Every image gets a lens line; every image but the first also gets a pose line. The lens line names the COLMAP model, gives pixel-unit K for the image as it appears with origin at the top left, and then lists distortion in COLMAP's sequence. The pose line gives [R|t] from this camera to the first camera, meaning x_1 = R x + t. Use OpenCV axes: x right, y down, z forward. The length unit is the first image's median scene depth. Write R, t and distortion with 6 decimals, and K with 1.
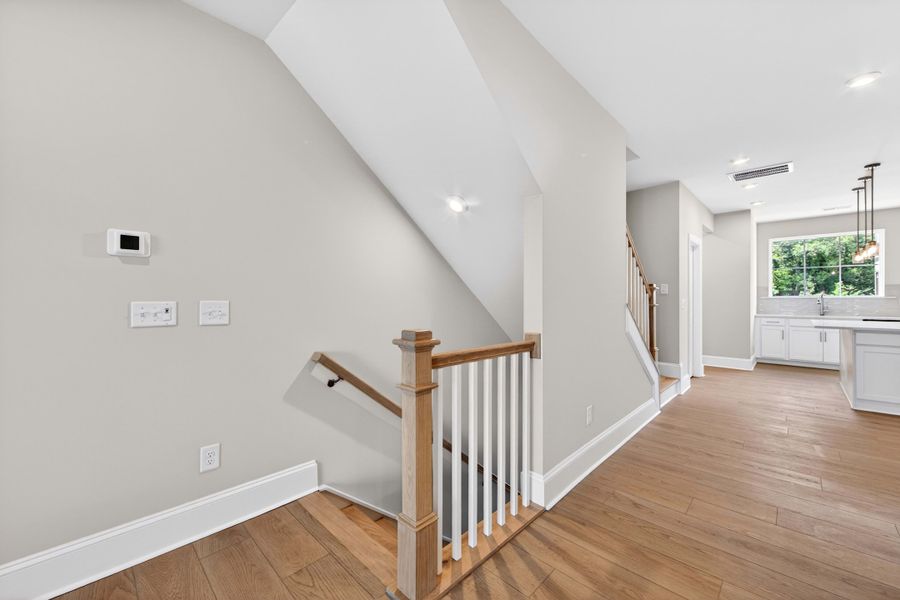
lens RADIAL K [[353.6, 0, 450.0], [0, 353.6, 300.0], [0, 0, 1]] dist [0.000420, -0.000341]
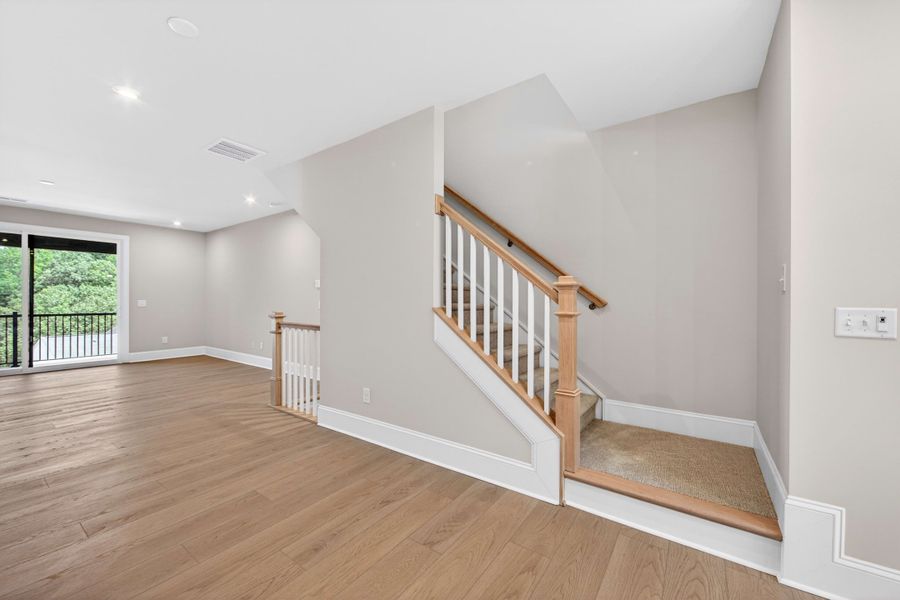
lens RADIAL K [[353.6, 0, 450.0], [0, 353.6, 300.0], [0, 0, 1]] dist [0.000420, -0.000341]
pose [[0.150805, -0.001667, -0.988562, 1.949787], [-0.008016, 0.999964, -0.002909, -0.009189], [0.988531, 0.008363, 0.150786, 1.296064]]
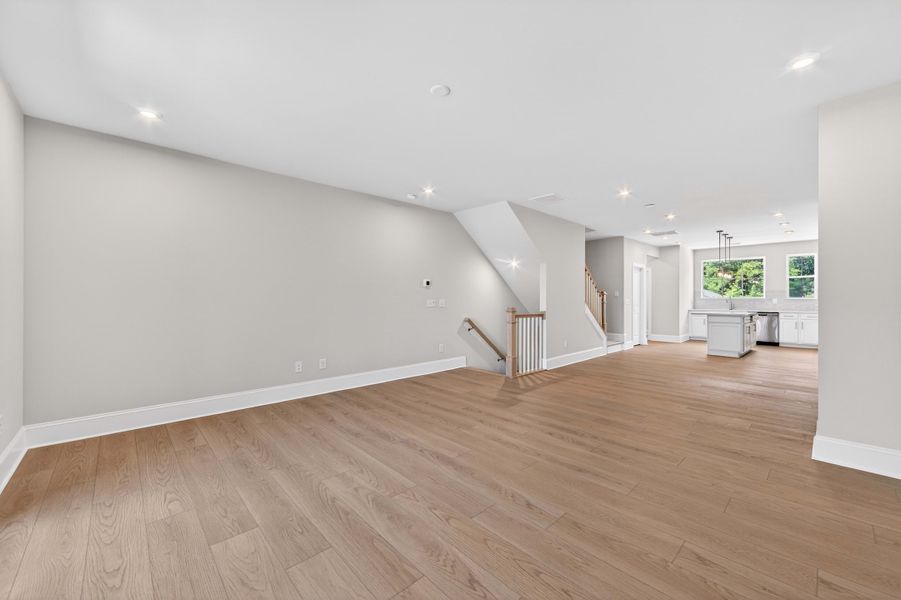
lens RADIAL K [[354.0, 0, 450.5], [0, 354.0, 300.0], [0, 0, 1]] dist [0.000420, -0.000341]
pose [[0.999141, 0.002133, -0.041395, -0.400623], [-0.002091, 0.999997, 0.001059, 0.002080], [0.041397, -0.000971, 0.999142, -1.918678]]
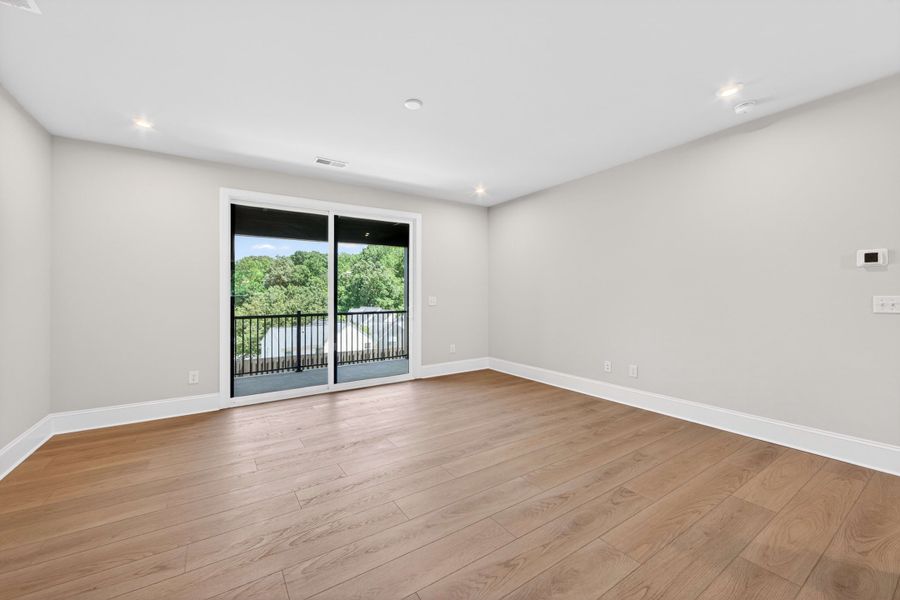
lens RADIAL K [[358.3, 0, 452.1], [0, 358.3, 287.6], [0, 0, 1]] dist [0.000587, -0.000239]
pose [[-0.211023, -0.020859, -0.977259, 0.750298], [0.003175, 0.999752, -0.022025, -0.002244], [0.977476, -0.007750, -0.210904, -0.340534]]
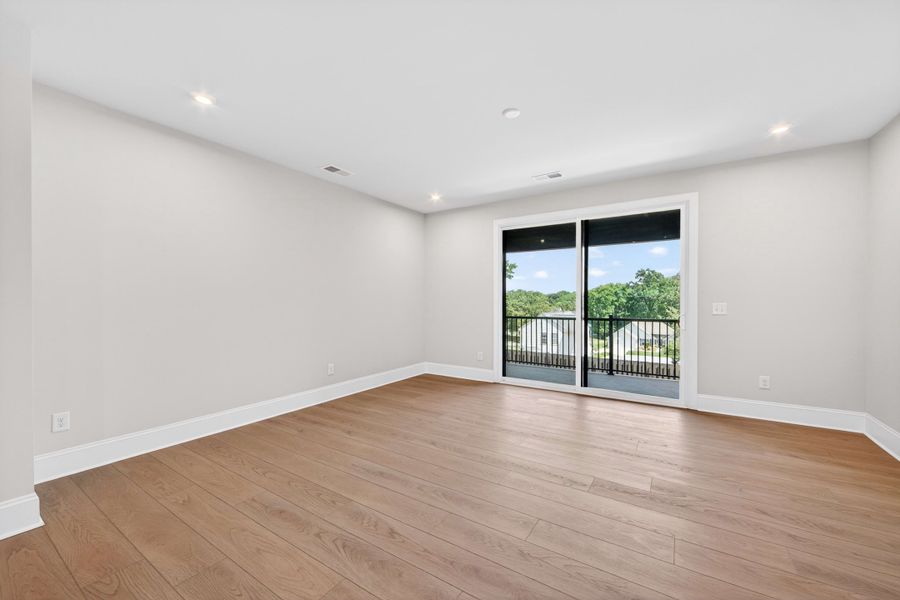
lens RADIAL K [[356.7, 0, 449.3], [0, 356.7, 303.6], [0, 0, 1]] dist [-0.000703, -0.000223]
pose [[-0.981312, 0.000632, -0.192422, 0.000769], [-0.001438, 0.999943, 0.010614, -0.006595], [0.192418, 0.010692, -0.981255, 0.493790]]
